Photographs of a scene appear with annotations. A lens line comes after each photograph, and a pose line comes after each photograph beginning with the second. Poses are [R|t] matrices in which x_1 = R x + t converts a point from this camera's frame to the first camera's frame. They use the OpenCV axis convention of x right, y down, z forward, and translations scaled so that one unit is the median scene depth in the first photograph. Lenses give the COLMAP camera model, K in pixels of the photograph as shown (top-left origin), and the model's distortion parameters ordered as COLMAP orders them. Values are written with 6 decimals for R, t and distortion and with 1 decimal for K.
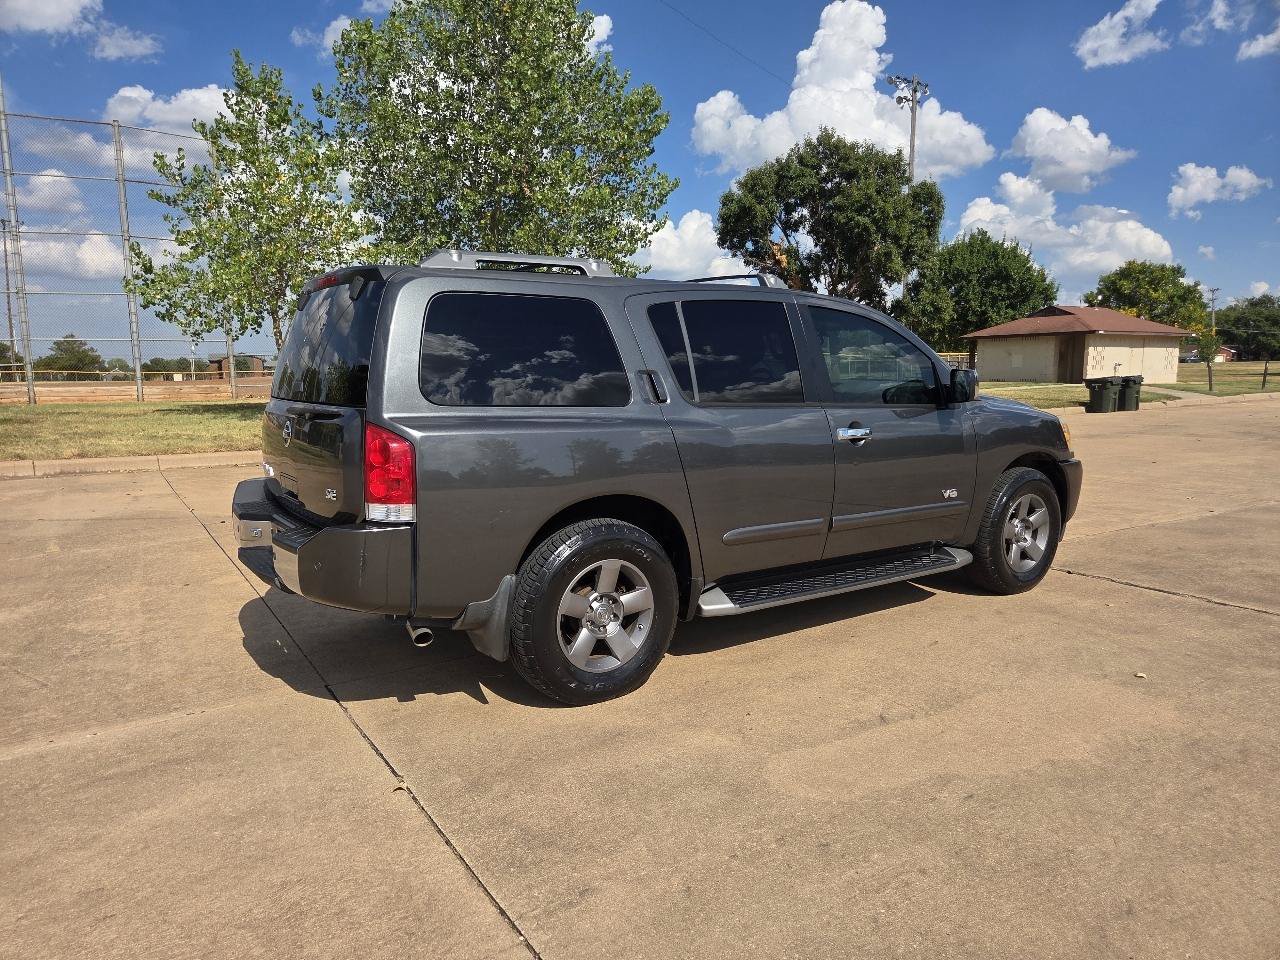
lens RADIAL K [[858.6, 0, 633.6], [0, 858.6, 498.5], [0, 0, 1]] dist [0.060846, -0.056031]
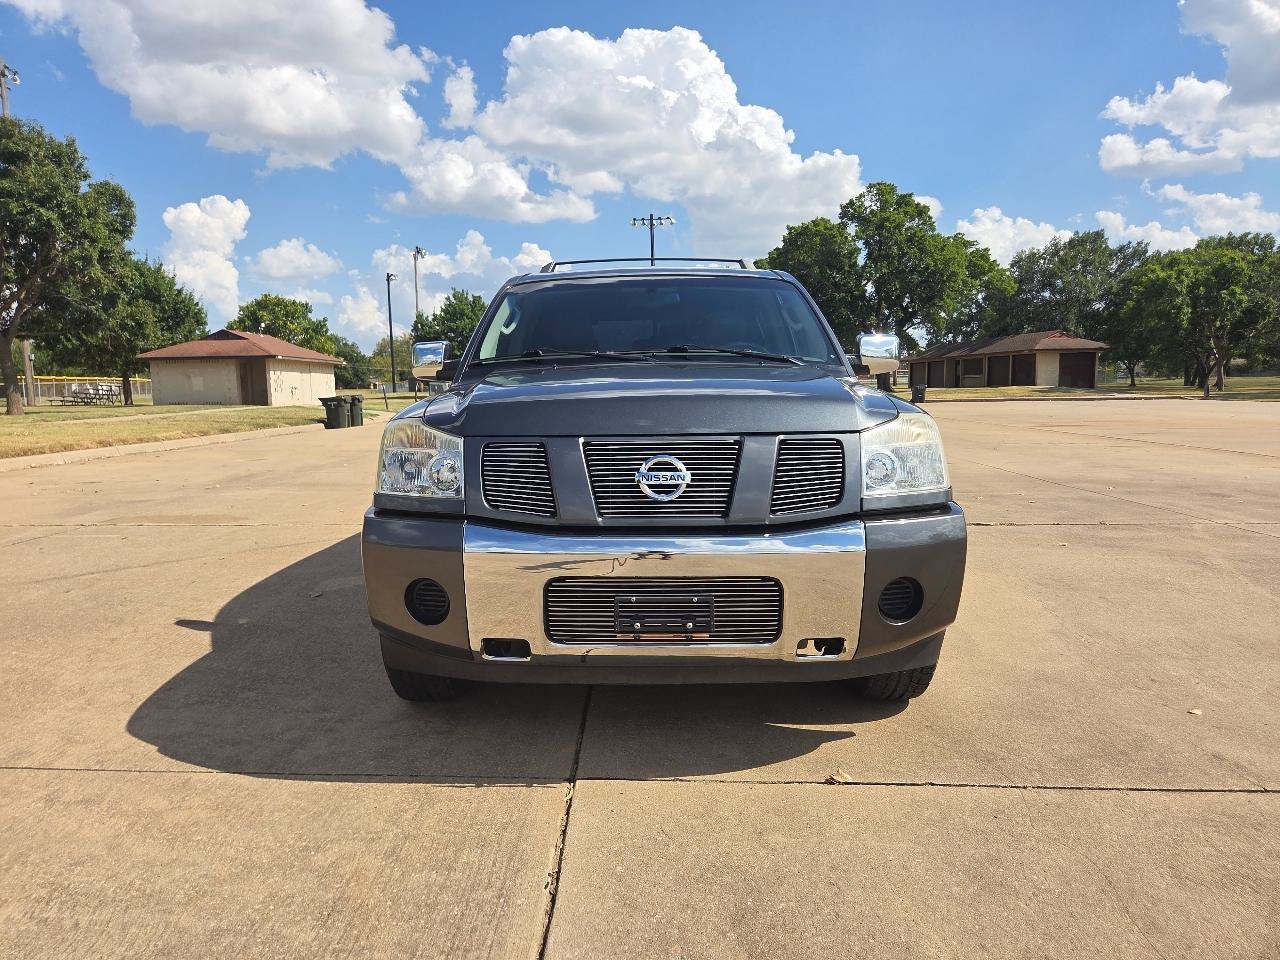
lens RADIAL K [[858.6, 0, 626.9], [0, 858.6, 480.3], [0, 0, 1]] dist [0.060846, -0.056031]
pose [[0.578524, -0.087298, 0.810980, -0.750776], [0.130751, 0.991324, 0.013438, -0.012776], [-0.805117, 0.098263, 0.584919, 0.491591]]
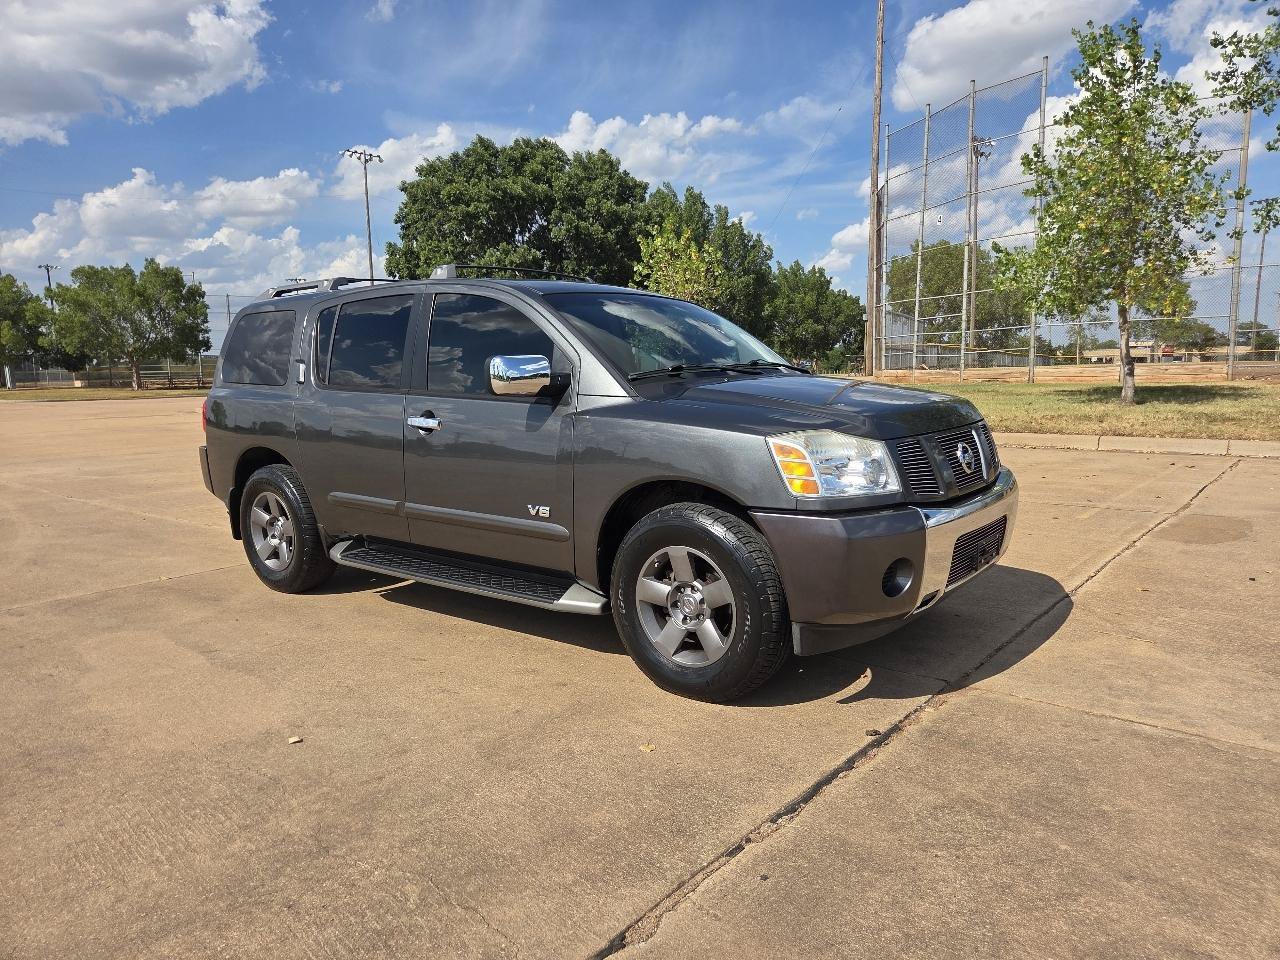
lens RADIAL K [[858.6, 0, 649.9], [0, 858.6, 489.5], [0, 0, 1]] dist [0.060846, -0.056031]
pose [[0.305981, 0.135124, -0.942400, 1.253474], [-0.122518, 0.987234, 0.101773, -0.130654], [0.944121, 0.084320, 0.318630, 0.928002]]
